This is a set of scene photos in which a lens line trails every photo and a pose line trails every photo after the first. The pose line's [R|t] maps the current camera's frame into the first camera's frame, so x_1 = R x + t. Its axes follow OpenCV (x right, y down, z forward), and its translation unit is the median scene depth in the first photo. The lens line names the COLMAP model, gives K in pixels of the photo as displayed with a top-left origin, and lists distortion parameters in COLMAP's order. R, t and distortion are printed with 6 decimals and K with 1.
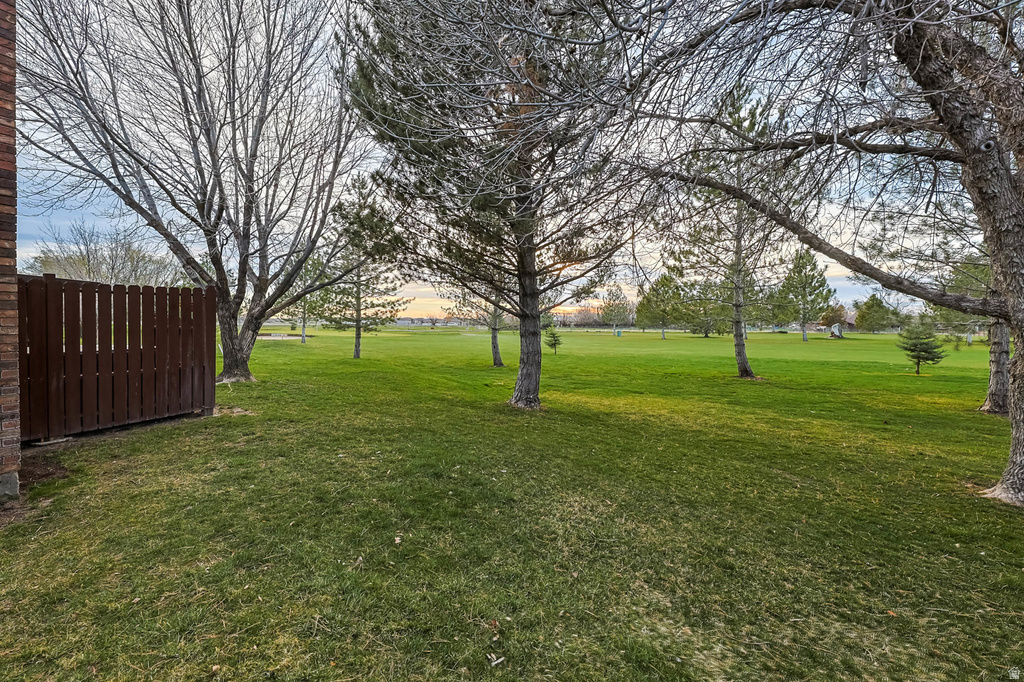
lens RADIAL K [[430.9, 0, 510.6], [0, 430.9, 328.6], [0, 0, 1]] dist [0.000813, -0.000147]
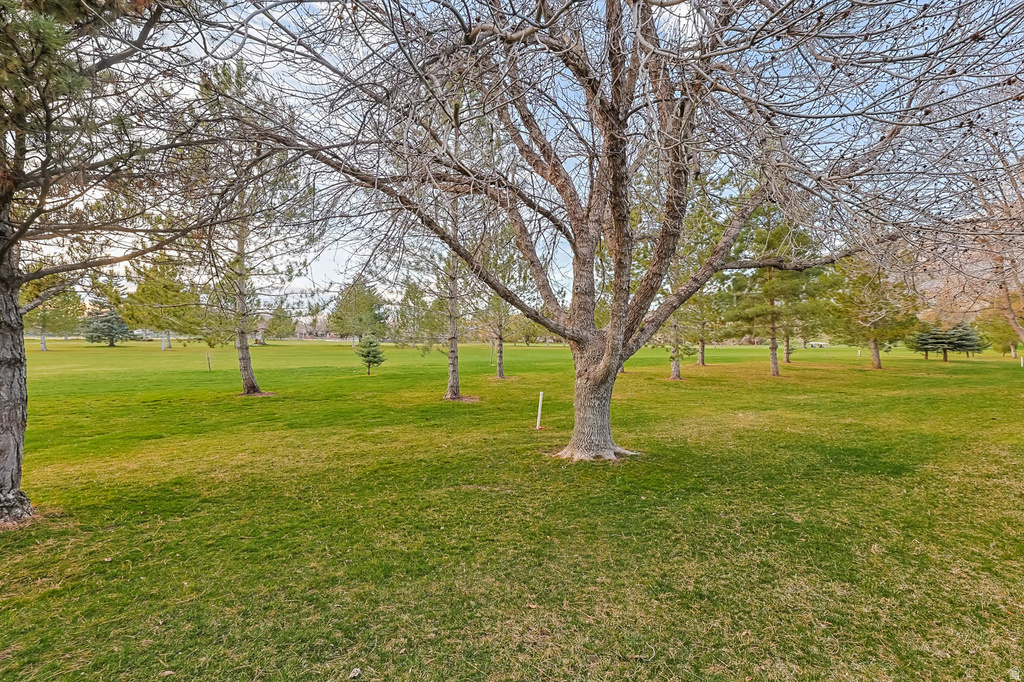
lens RADIAL K [[430.9, 0, 510.6], [0, 430.9, 328.6], [0, 0, 1]] dist [0.000813, -0.000147]
pose [[0.355176, 0.018901, 0.934608, -0.094950], [-0.005626, 0.999821, -0.018082, -0.009368], [-0.934783, 0.001164, 0.355219, 0.161542]]
